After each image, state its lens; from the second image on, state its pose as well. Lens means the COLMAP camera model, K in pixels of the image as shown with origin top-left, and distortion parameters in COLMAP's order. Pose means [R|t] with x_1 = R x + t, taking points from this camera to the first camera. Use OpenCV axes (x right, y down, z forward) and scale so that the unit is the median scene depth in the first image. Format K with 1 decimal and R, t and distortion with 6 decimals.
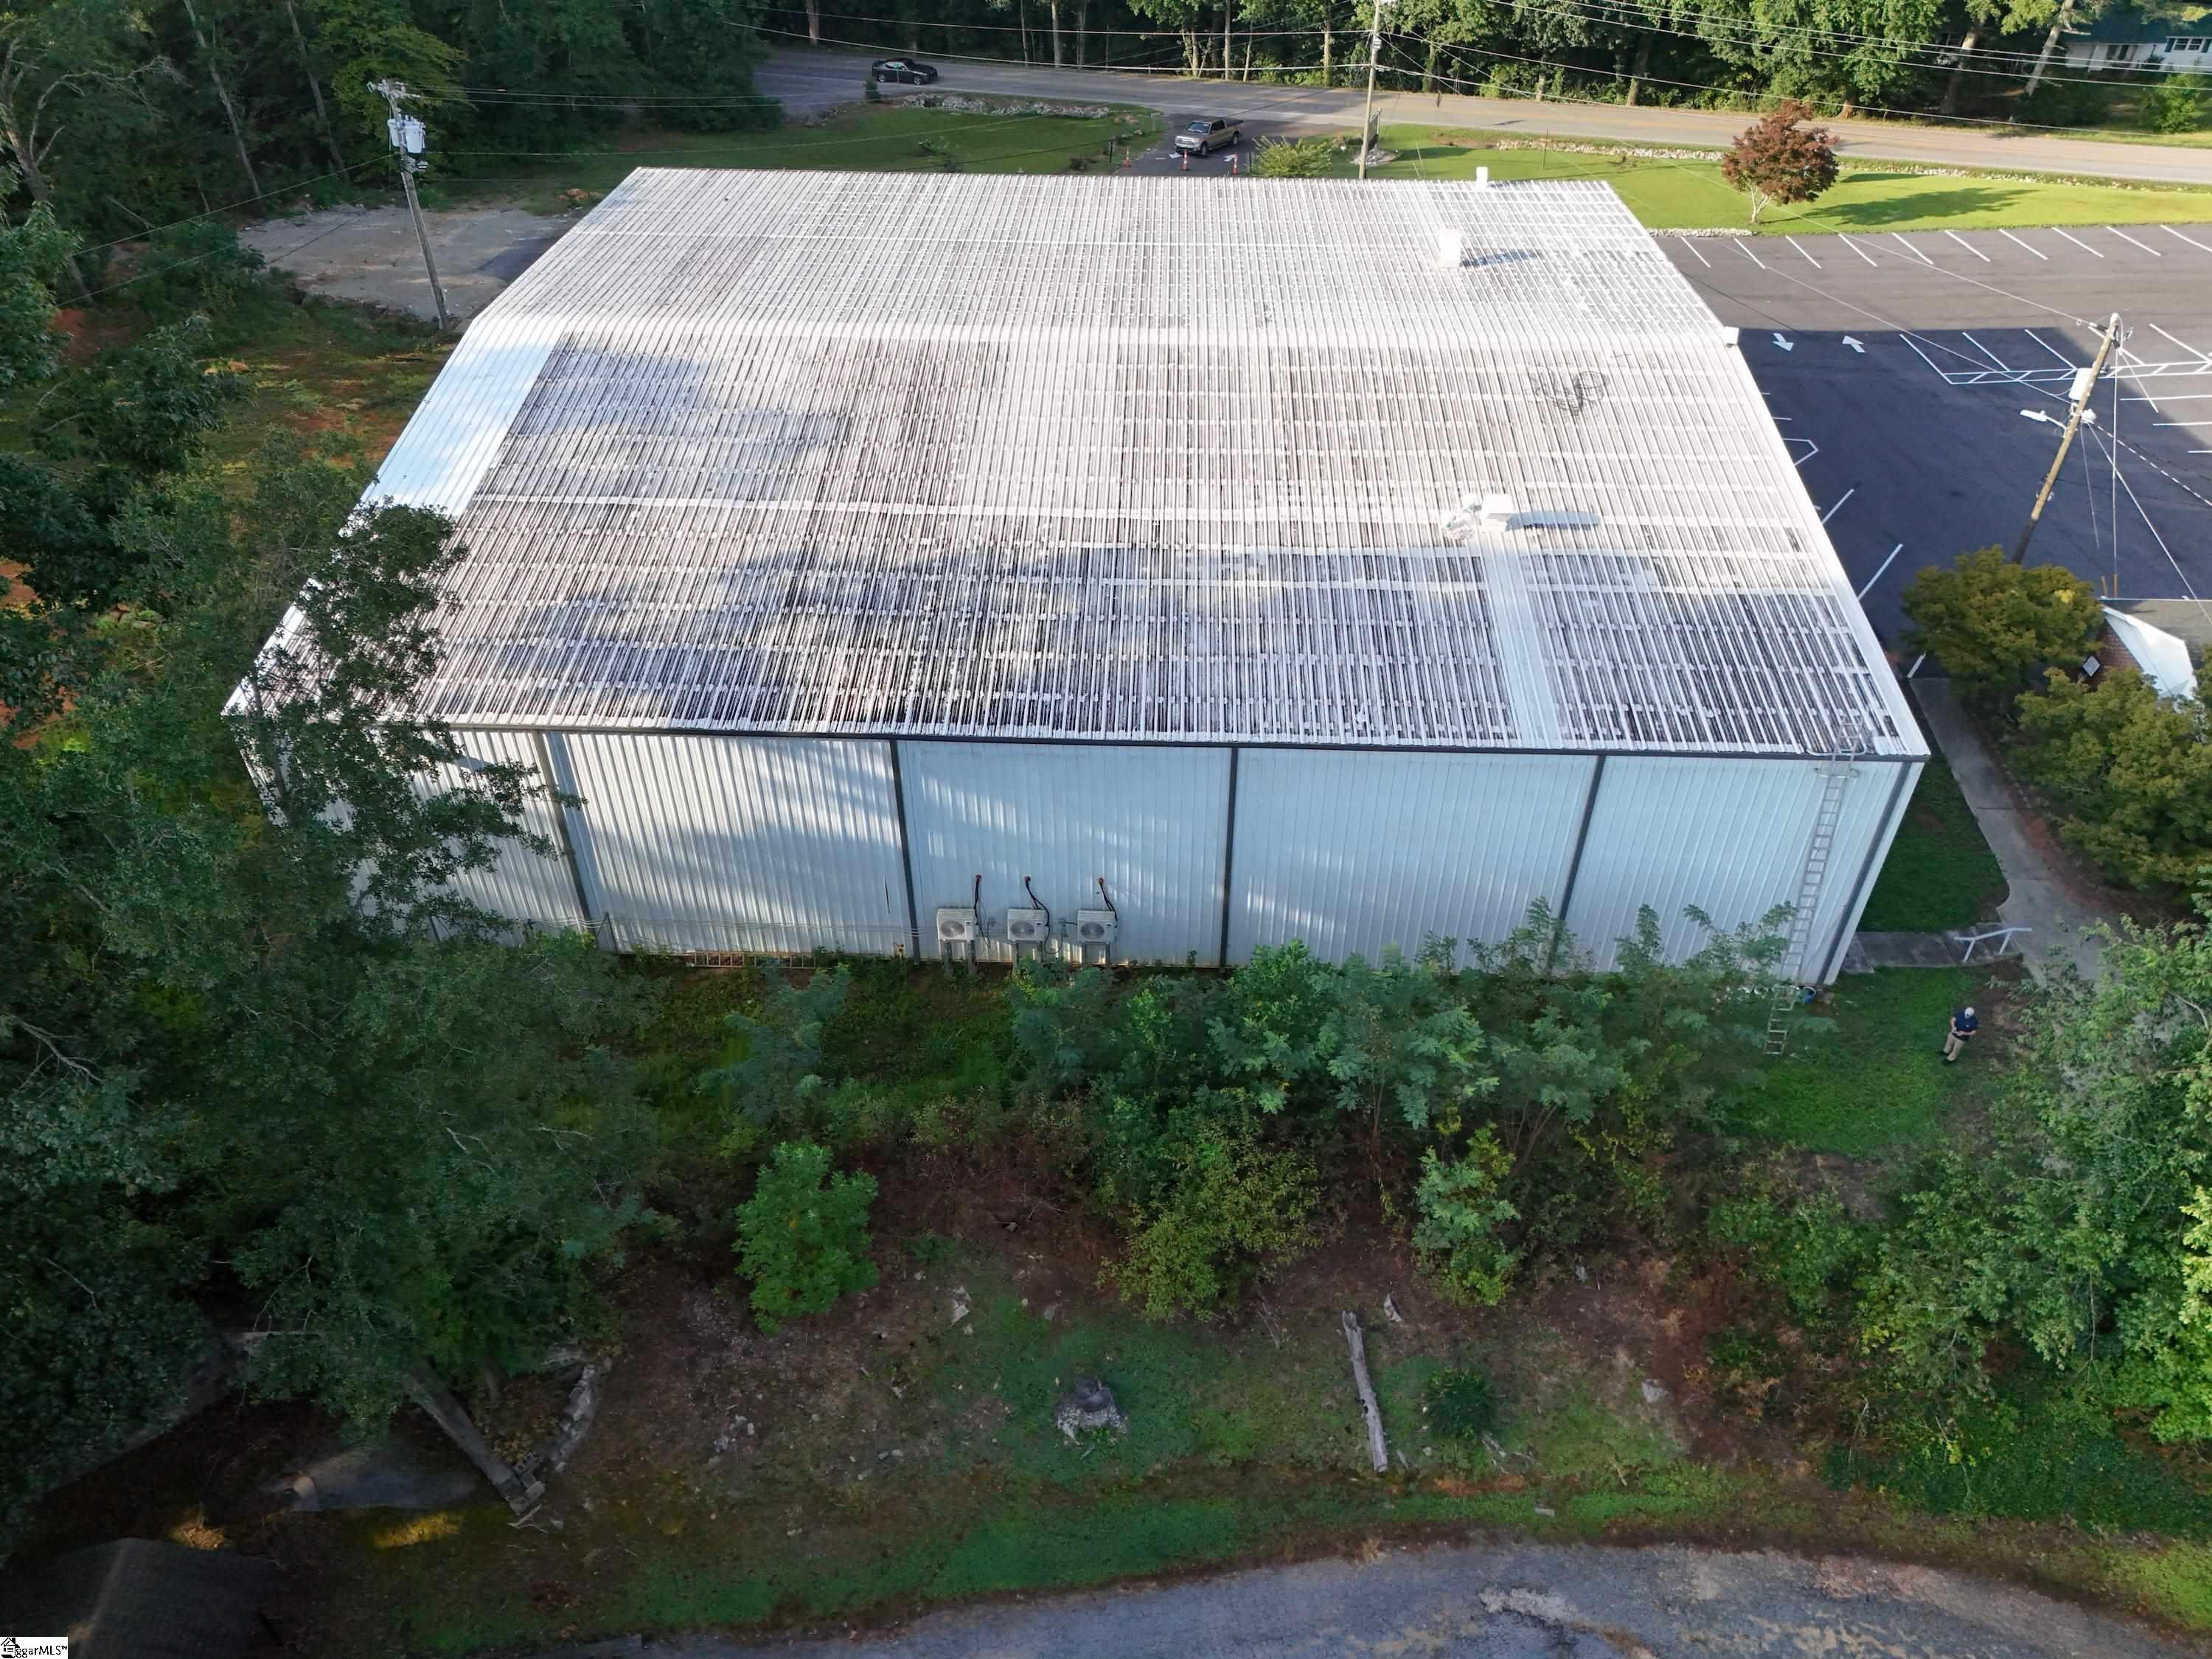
lens RADIAL K [[1631.2, 0, 1106.0], [0, 1631.2, 829.5], [0, 0, 1]] dist [0.088643, -0.078839]
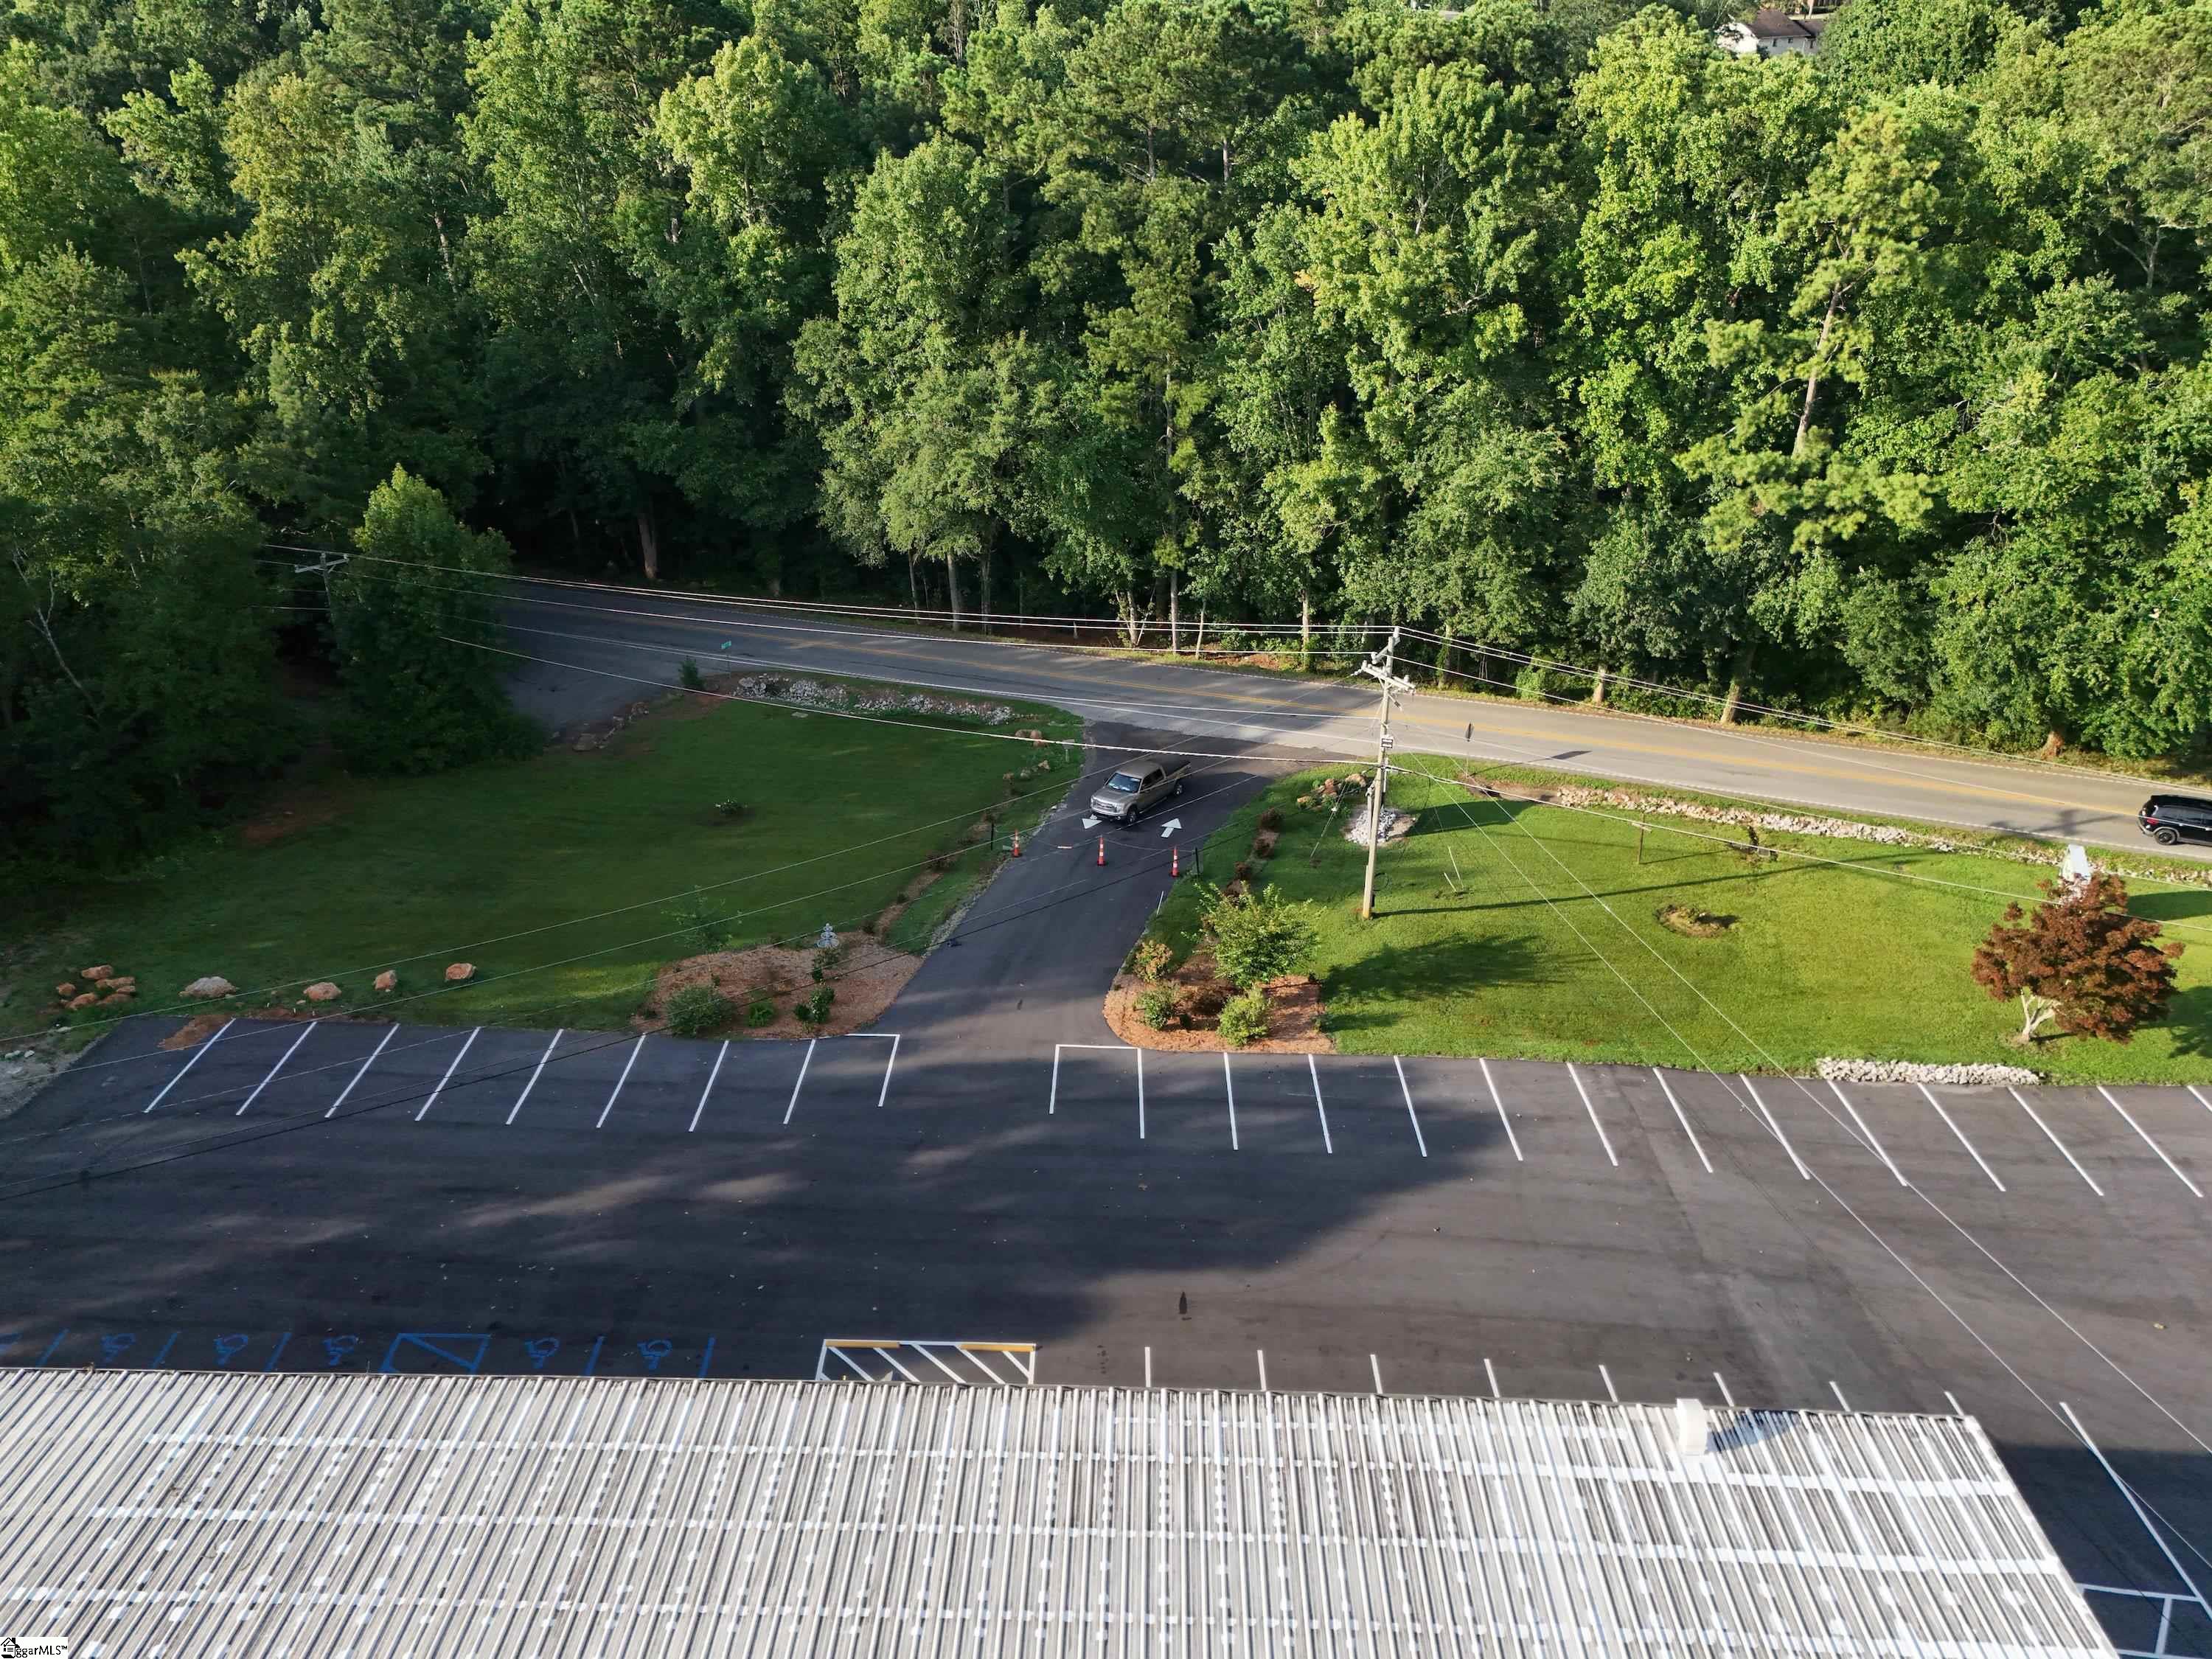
lens RADIAL K [[1631.2, 0, 1106.0], [0, 1631.2, 829.5], [0, 0, 1]] dist [0.088643, -0.078839]
pose [[0.999979, -0.004699, 0.004471, 0.041237], [0.005403, 0.984845, -0.173352, -0.264341], [-0.003589, 0.173372, 0.984850, 0.306440]]
